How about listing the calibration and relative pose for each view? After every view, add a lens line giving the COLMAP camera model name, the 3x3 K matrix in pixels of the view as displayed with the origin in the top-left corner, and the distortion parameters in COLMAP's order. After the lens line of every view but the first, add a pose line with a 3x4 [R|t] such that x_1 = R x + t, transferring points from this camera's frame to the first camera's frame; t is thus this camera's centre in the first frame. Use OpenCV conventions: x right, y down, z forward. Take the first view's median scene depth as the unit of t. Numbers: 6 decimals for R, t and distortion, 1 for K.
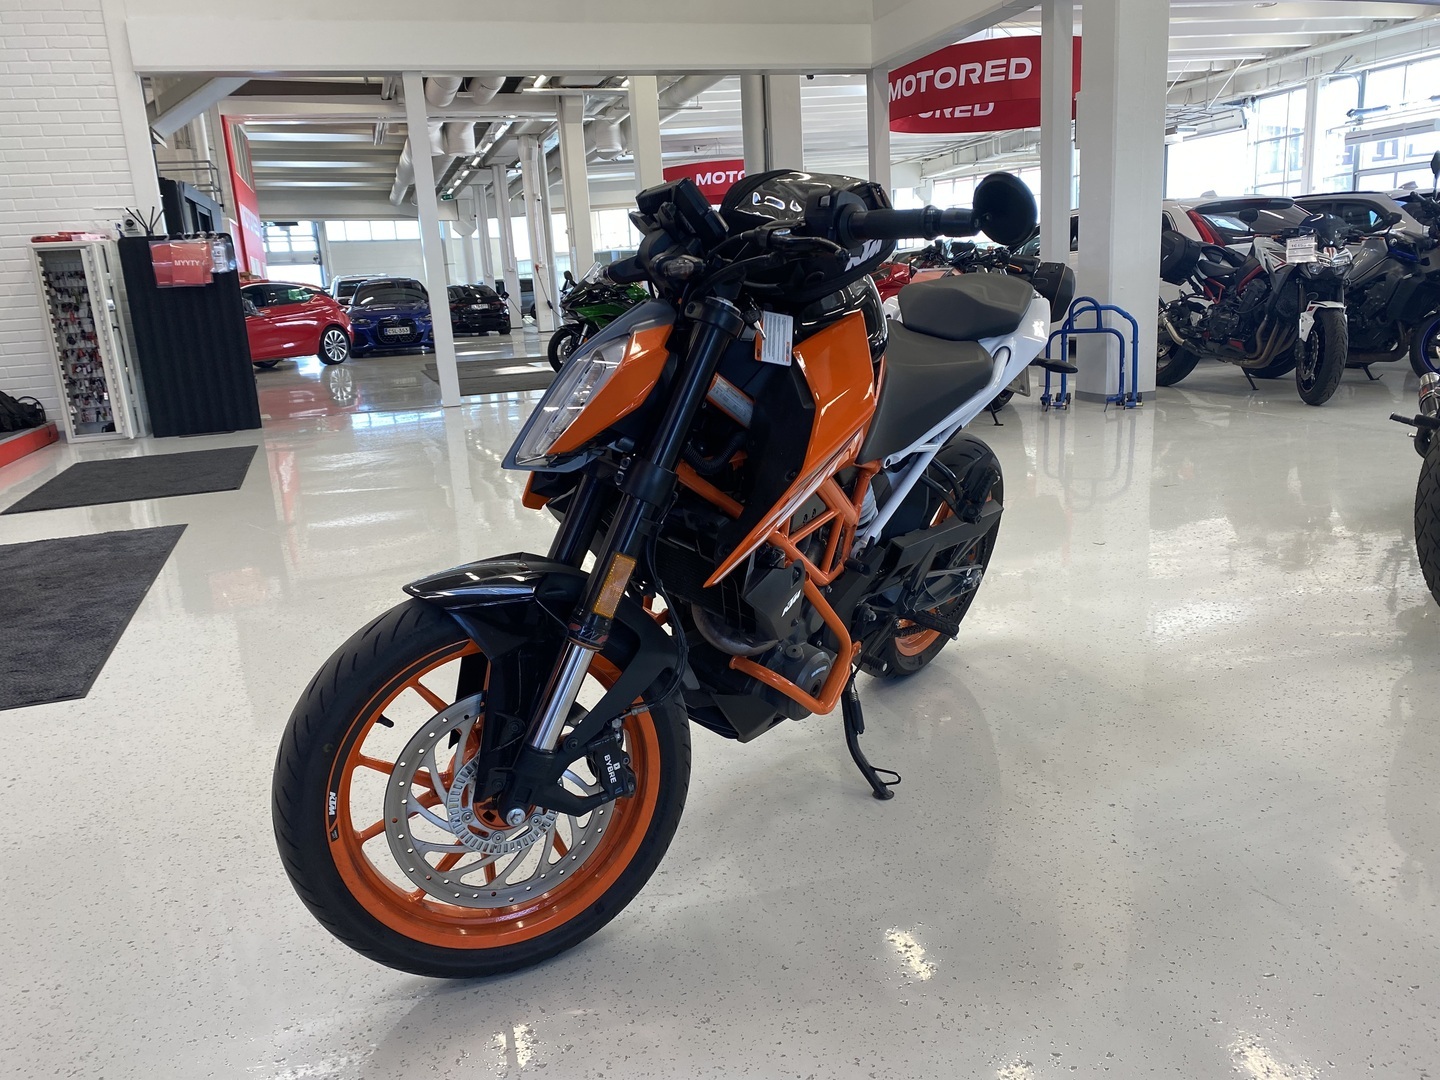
lens RADIAL K [[1093.6, 0, 725.8], [0, 1093.6, 540.9], [0, 0, 1]] dist [0.017160, -0.018592]
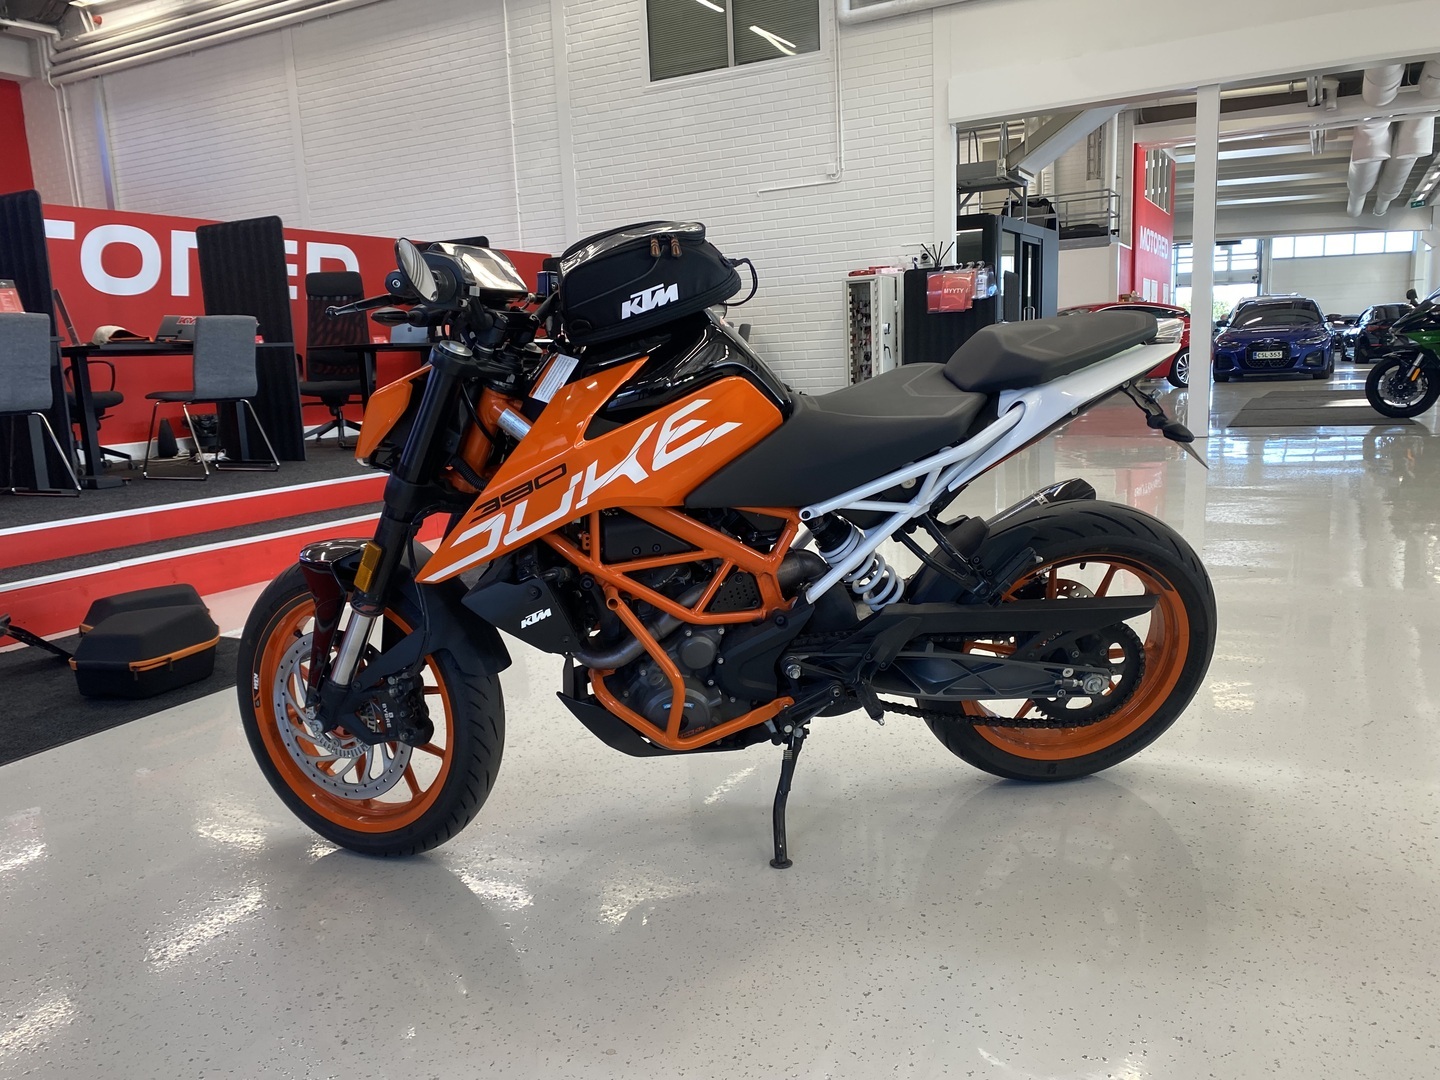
lens RADIAL K [[1093.6, 0, 716.5], [0, 1093.6, 543.8], [0, 0, 1]] dist [0.017160, -0.018592]
pose [[0.684108, 0.152433, -0.713274, 0.068455], [-0.162560, 0.985185, 0.054630, -0.007748], [0.711035, 0.078577, 0.698753, 0.025334]]
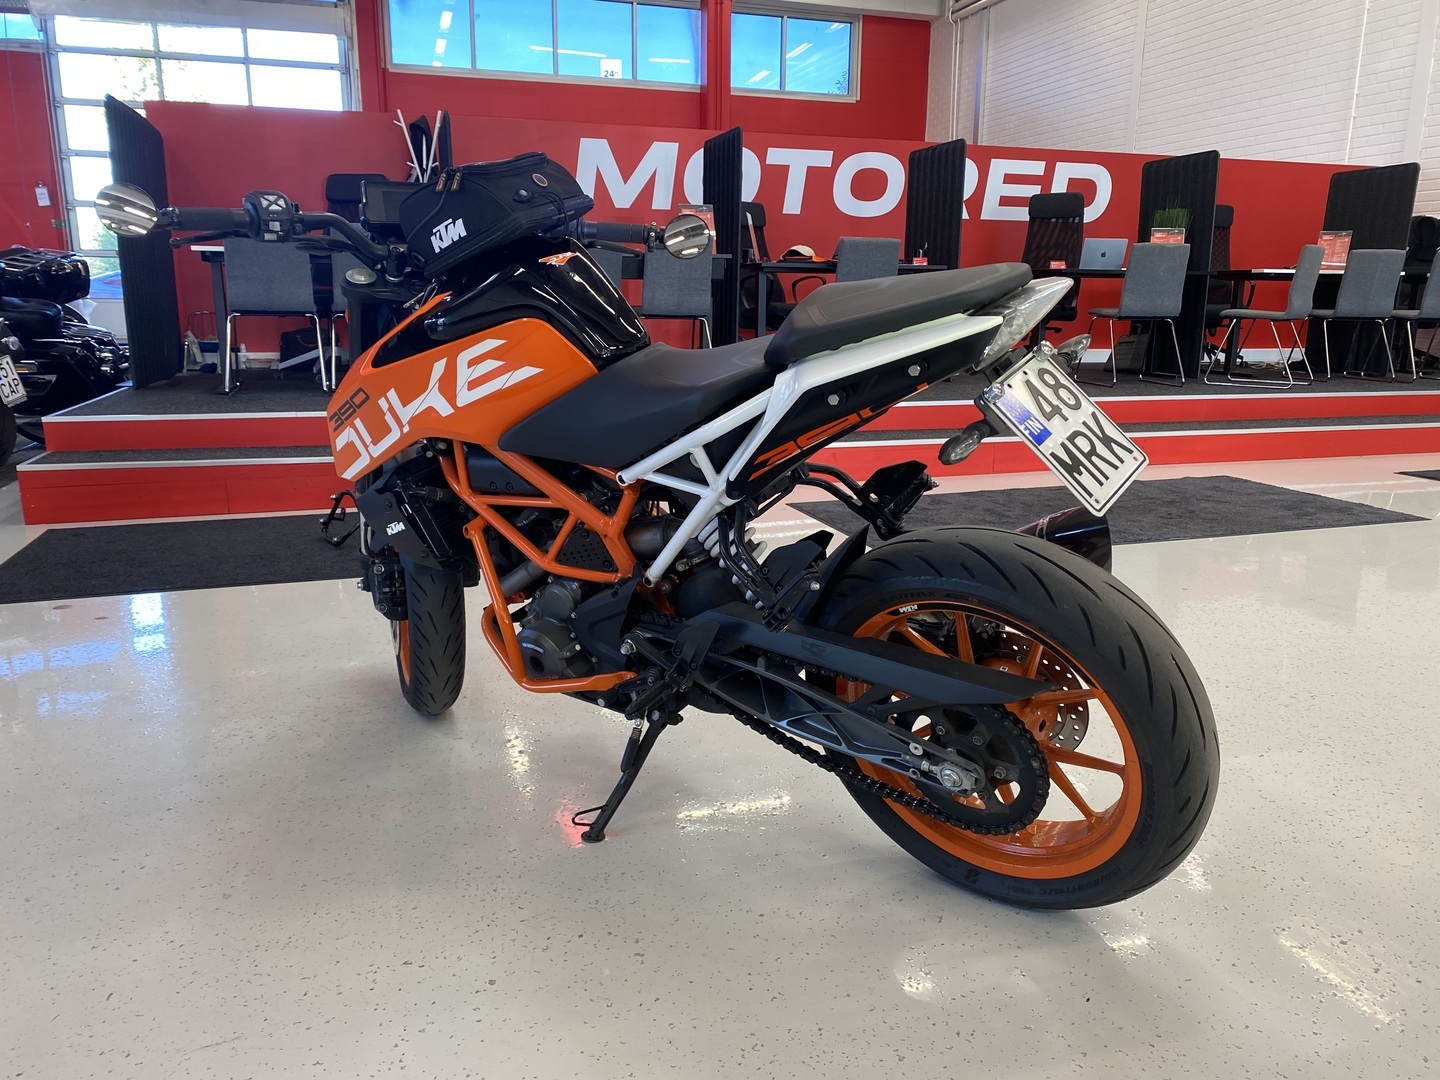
lens RADIAL K [[1093.6, 0, 718.8], [0, 1093.6, 545.0], [0, 0, 1]] dist [0.017160, -0.018592]
pose [[-0.024319, 0.281868, -0.959145, 0.086243], [-0.236199, 0.930645, 0.279482, -0.024593], [0.971400, 0.233346, 0.043945, 0.091488]]
